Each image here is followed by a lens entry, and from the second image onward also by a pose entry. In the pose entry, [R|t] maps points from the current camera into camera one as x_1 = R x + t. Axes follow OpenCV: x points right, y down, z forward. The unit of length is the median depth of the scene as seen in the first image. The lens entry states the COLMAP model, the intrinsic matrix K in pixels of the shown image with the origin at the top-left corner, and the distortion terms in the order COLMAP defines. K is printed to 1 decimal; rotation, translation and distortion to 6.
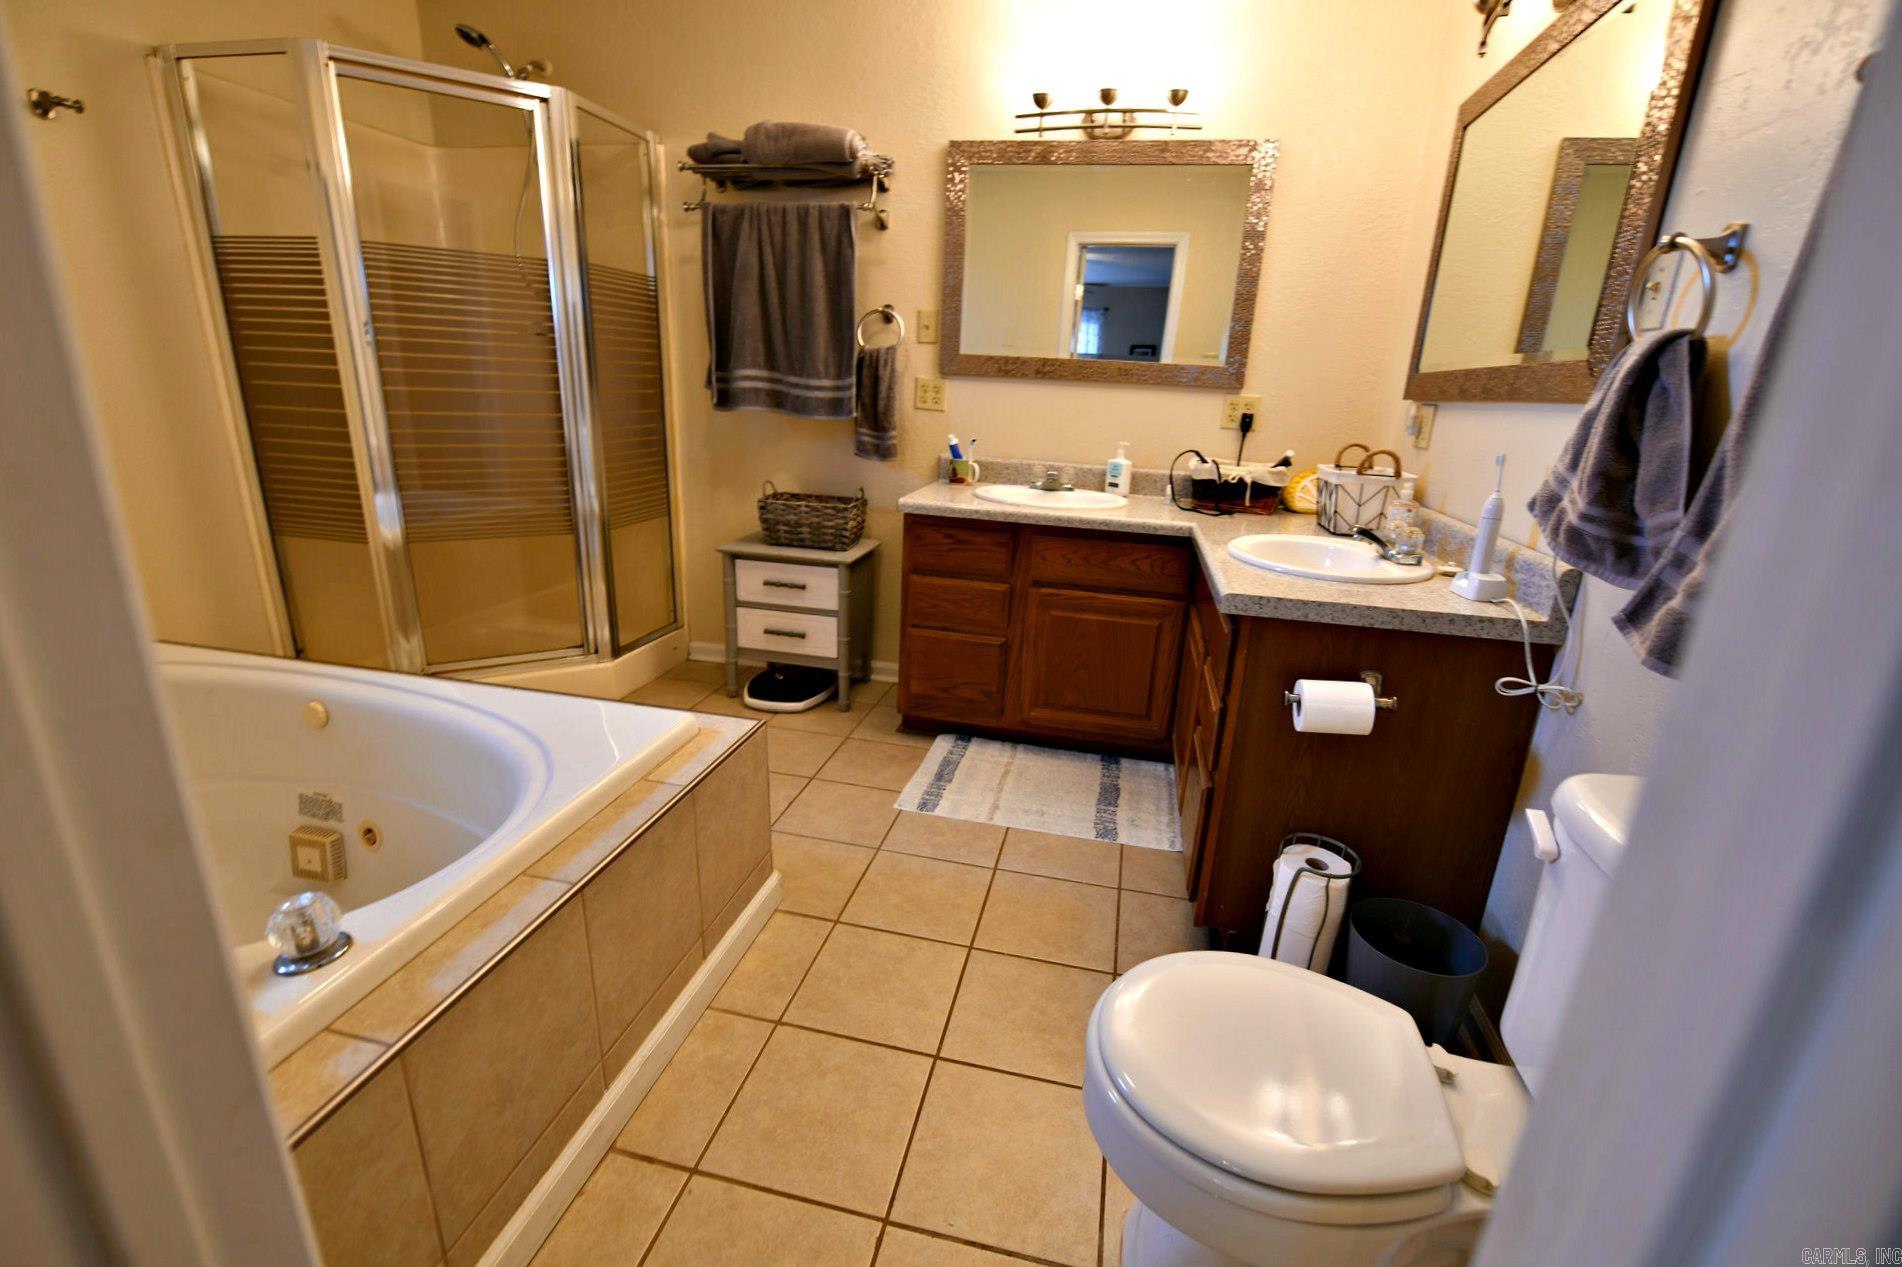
lens RADIAL K [[794.6, 0, 951.0], [0, 794.6, 633.5], [0, 0, 1]] dist [-0.011050, 0.000412]
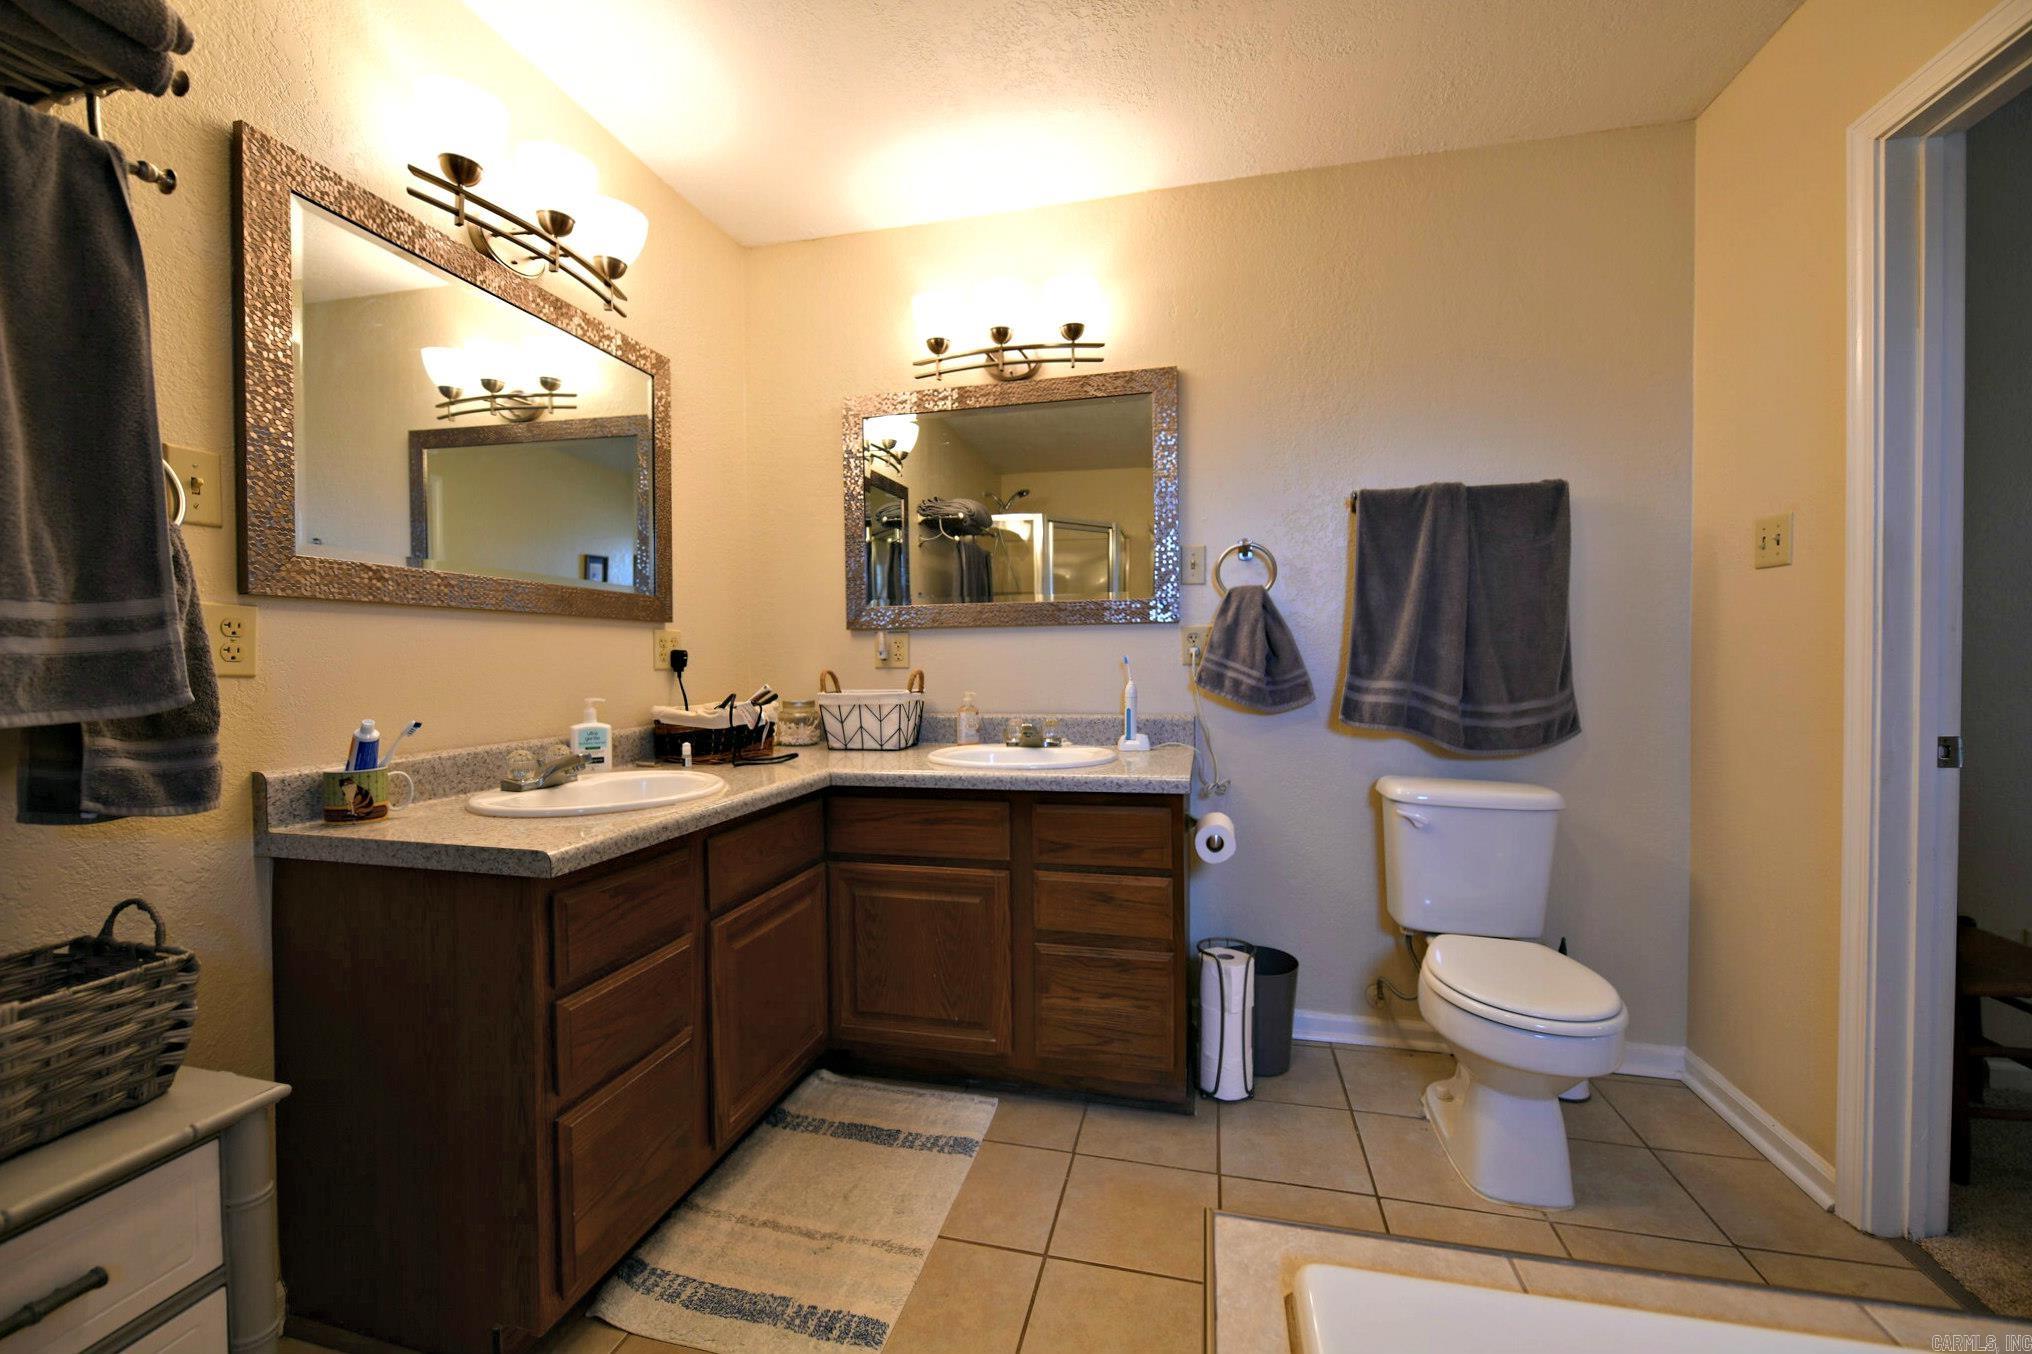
lens RADIAL K [[807.2, 0, 1016.0], [0, 807.2, 677.0], [0, 0, 1]] dist [-0.008131, 0.000096]
pose [[0.028651, -0.071846, 0.997004, -0.505284], [0.301294, 0.951647, 0.059919, -0.204652], [-0.953101, 0.298675, 0.048913, 0.658296]]
